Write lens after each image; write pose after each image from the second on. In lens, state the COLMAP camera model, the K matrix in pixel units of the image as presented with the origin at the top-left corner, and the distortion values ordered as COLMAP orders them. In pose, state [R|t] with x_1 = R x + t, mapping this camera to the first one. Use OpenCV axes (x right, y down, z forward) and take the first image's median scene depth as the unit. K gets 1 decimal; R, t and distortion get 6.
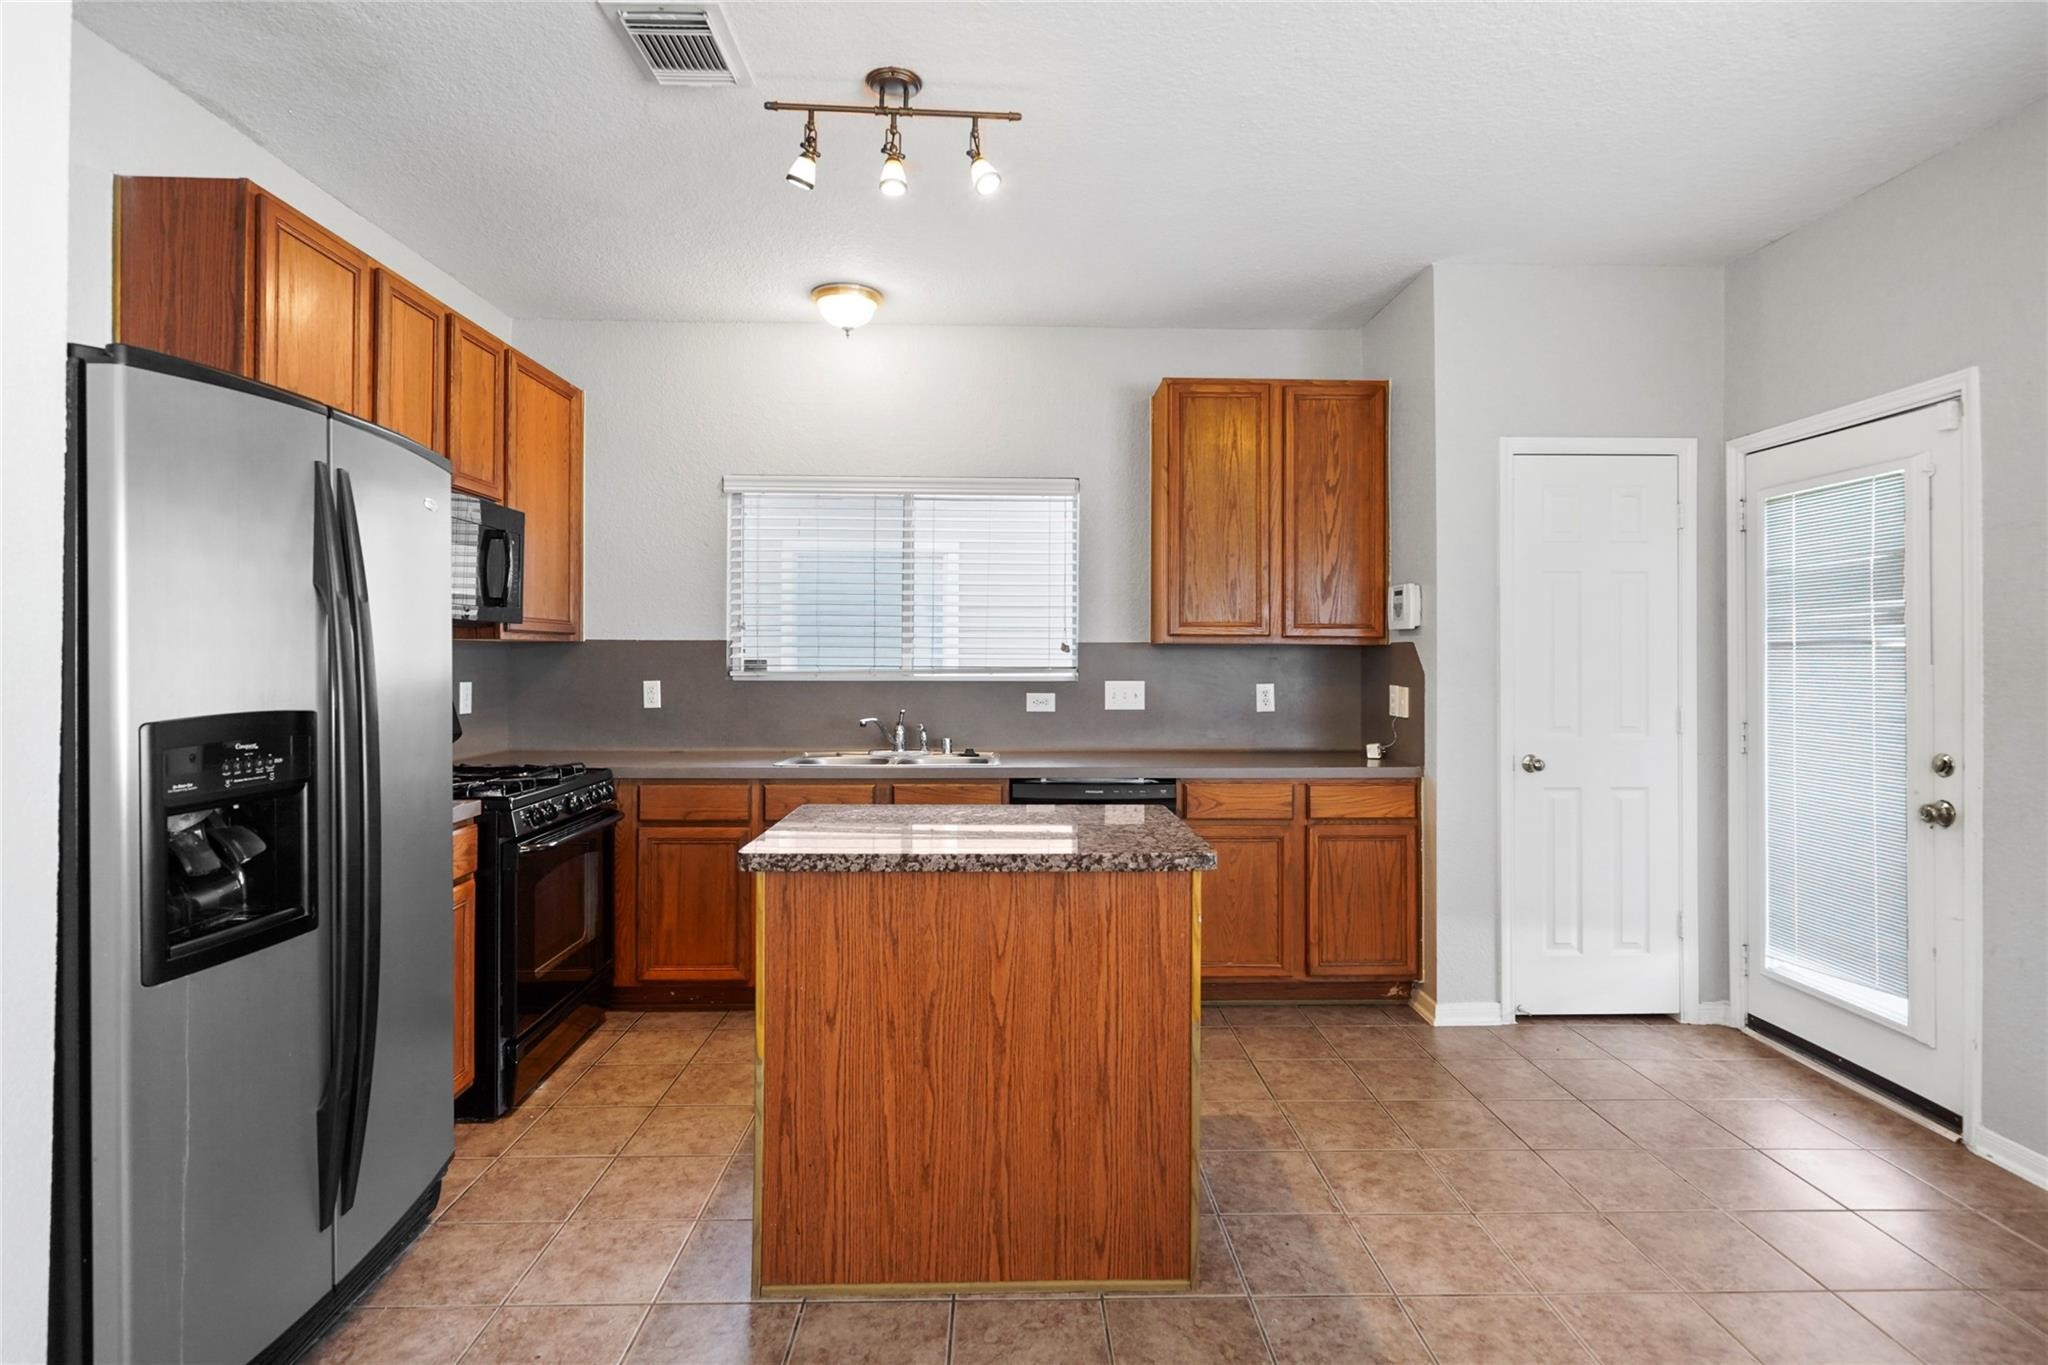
lens RADIAL K [[992.6, 0, 1038.5], [0, 992.6, 655.7], [0, 0, 1]] dist [-0.027163, 0.001904]
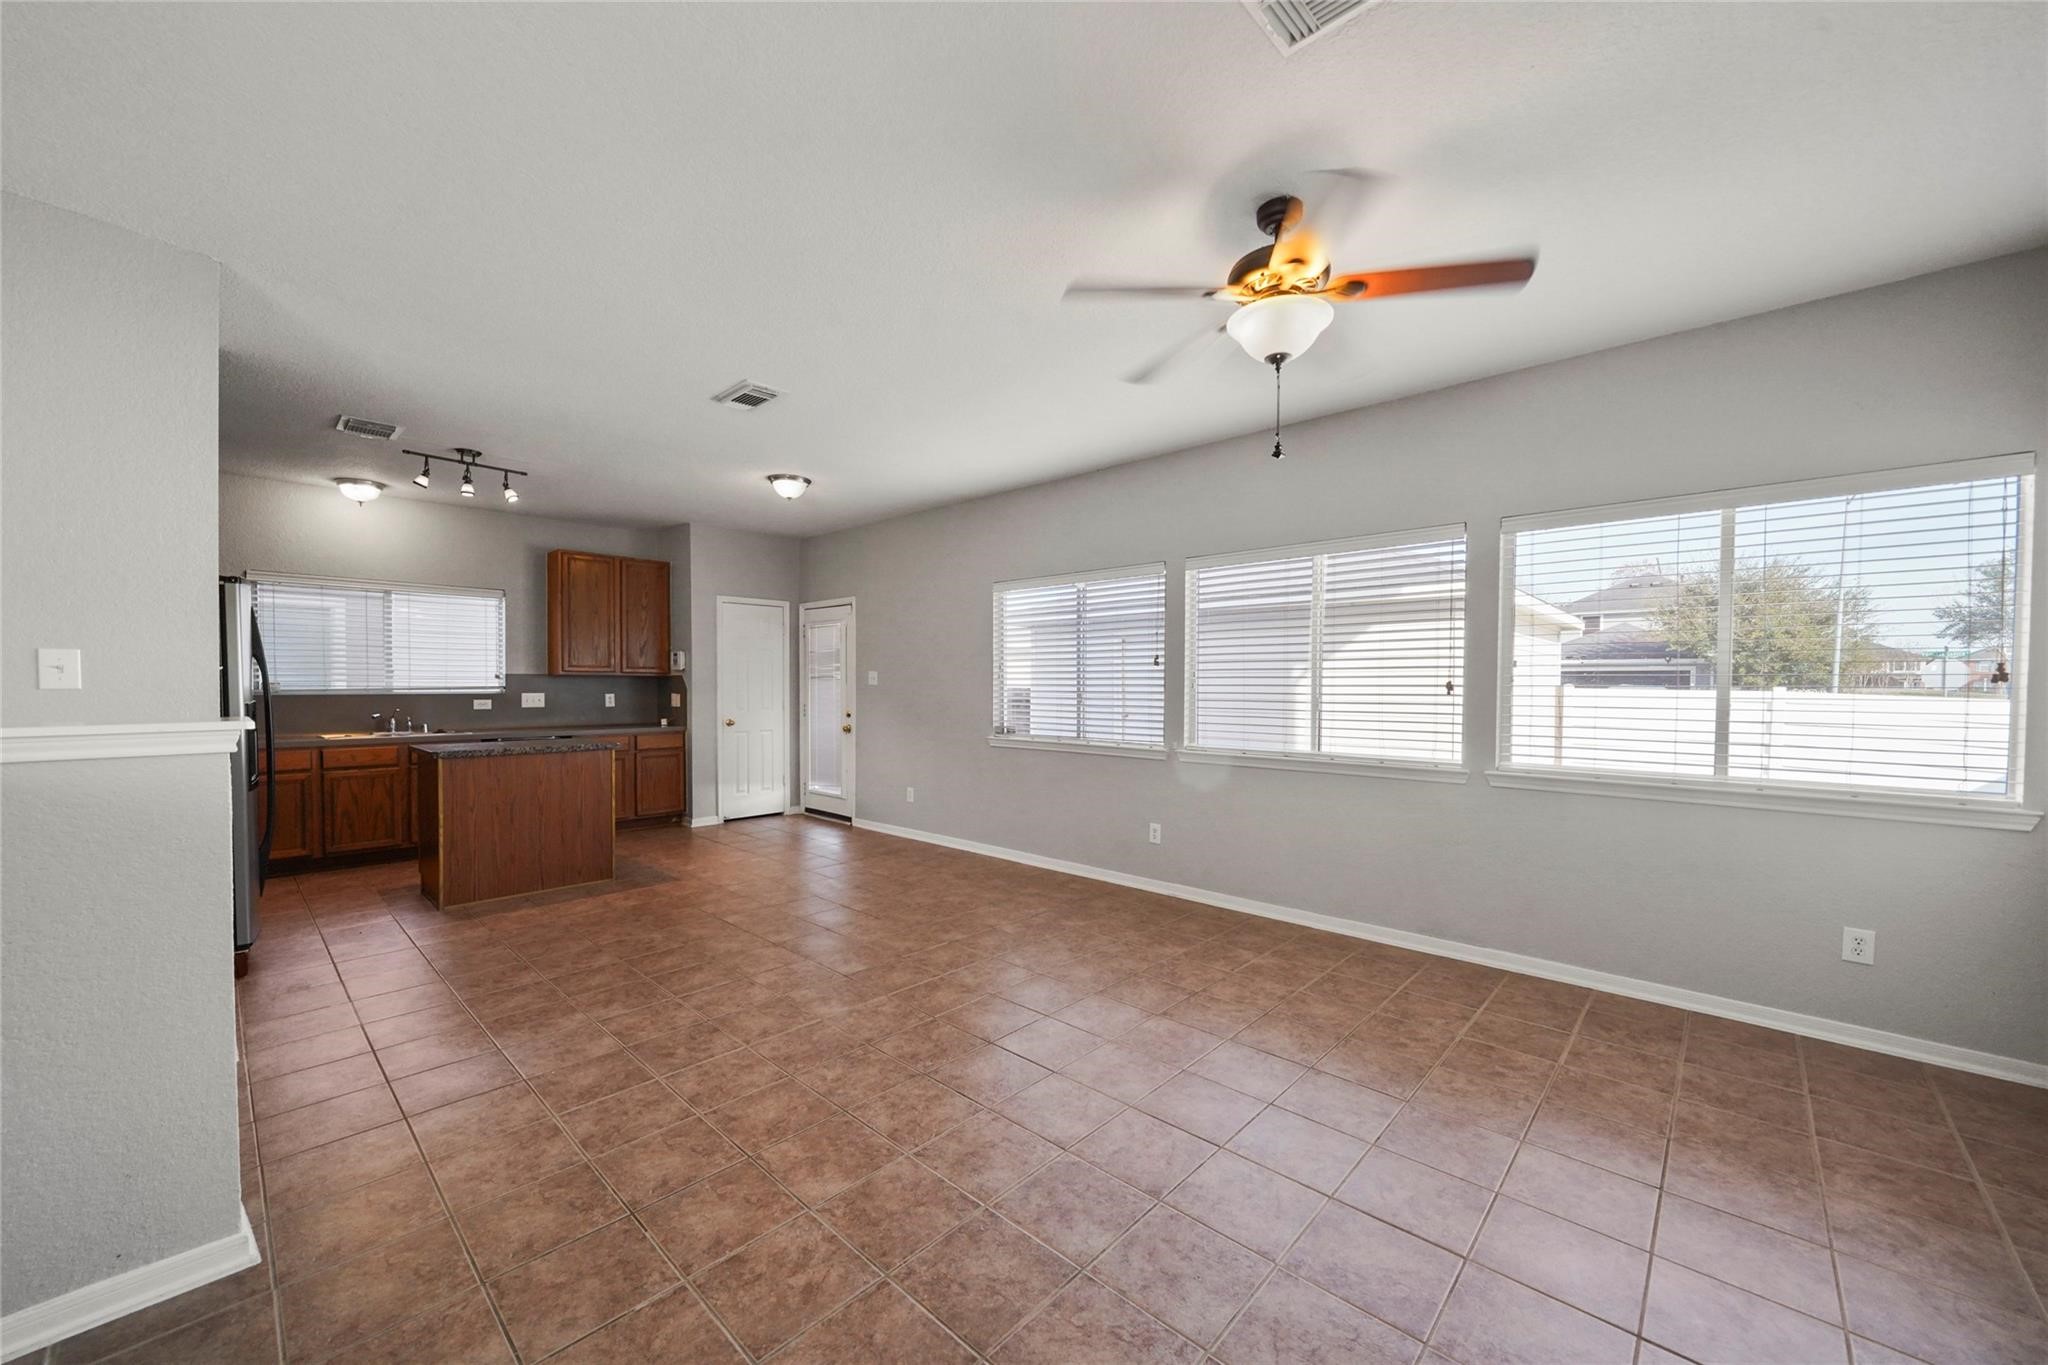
lens RADIAL K [[765.7, 0, 1015.5], [0, 765.7, 693.0], [0, 0, 1]] dist [0.028469, 0.000133]
pose [[0.713710, -0.009800, 0.700372, -0.404327], [-0.003372, 0.999842, 0.017427, -0.006618], [-0.700433, -0.014800, 0.713565, -1.035249]]
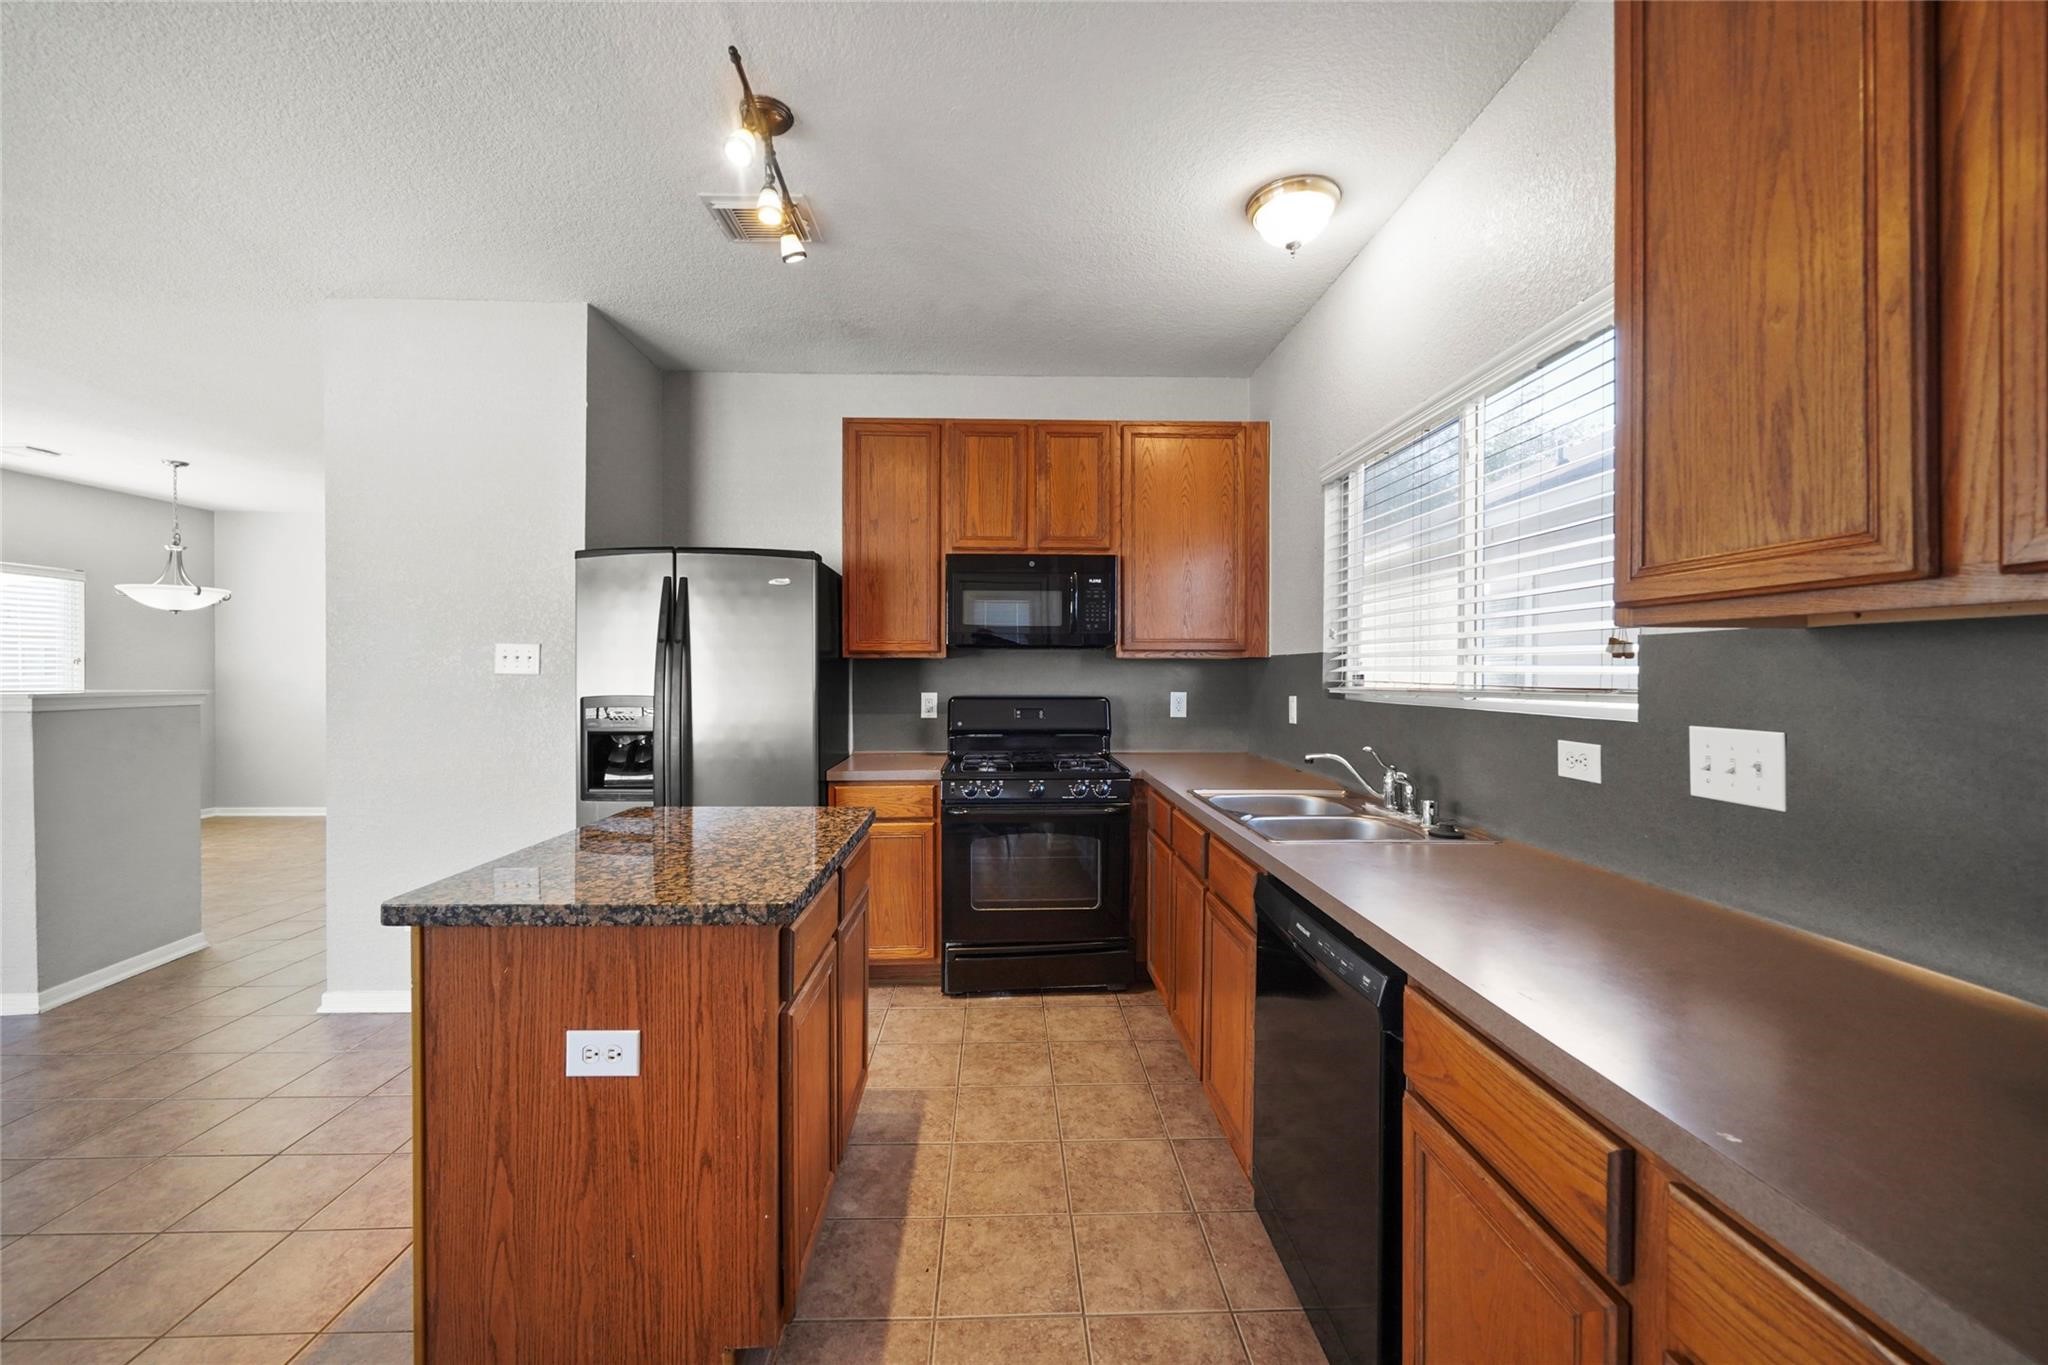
lens RADIAL K [[797.1, 0, 1006.5], [0, 797.1, 677.8], [0, 0, 1]] dist [-0.003613, -0.000092]
pose [[-0.000607, 0.003933, -0.999992, 0.510589], [0.000730, 0.999992, 0.003933, 0.005049], [1.000000, -0.000728, -0.000610, 0.918597]]
